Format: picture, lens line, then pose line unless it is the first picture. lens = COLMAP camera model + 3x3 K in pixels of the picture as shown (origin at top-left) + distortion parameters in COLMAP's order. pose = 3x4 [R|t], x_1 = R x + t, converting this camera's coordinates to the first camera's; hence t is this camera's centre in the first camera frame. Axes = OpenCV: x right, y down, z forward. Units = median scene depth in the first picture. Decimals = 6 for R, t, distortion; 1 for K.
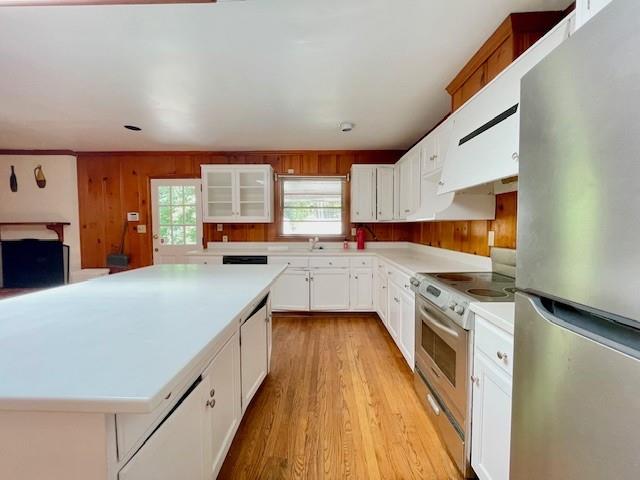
lens RADIAL K [[260.2, 0, 318.7], [0, 260.2, 239.3], [0, 0, 1]] dist [-0.000987, -0.000035]
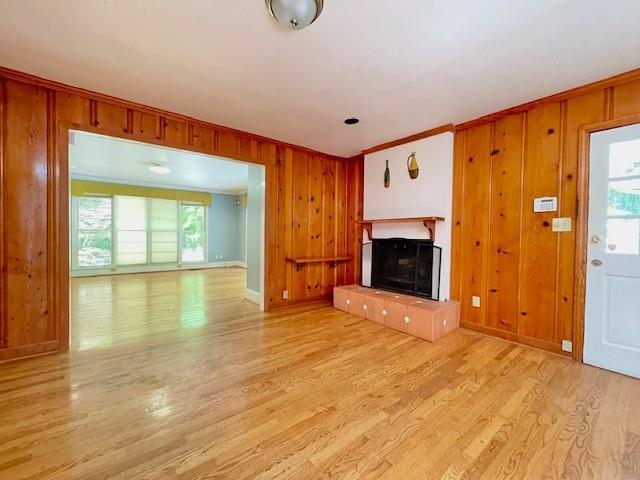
lens RADIAL K [[260.2, 0, 318.7], [0, 260.2, 239.3], [0, 0, 1]] dist [-0.000987, -0.000035]
pose [[0.631634, 0.023945, -0.774897, -0.586273], [-0.050924, 0.998646, -0.010649, 0.027386], [0.773592, 0.046187, 0.631998, 0.220351]]
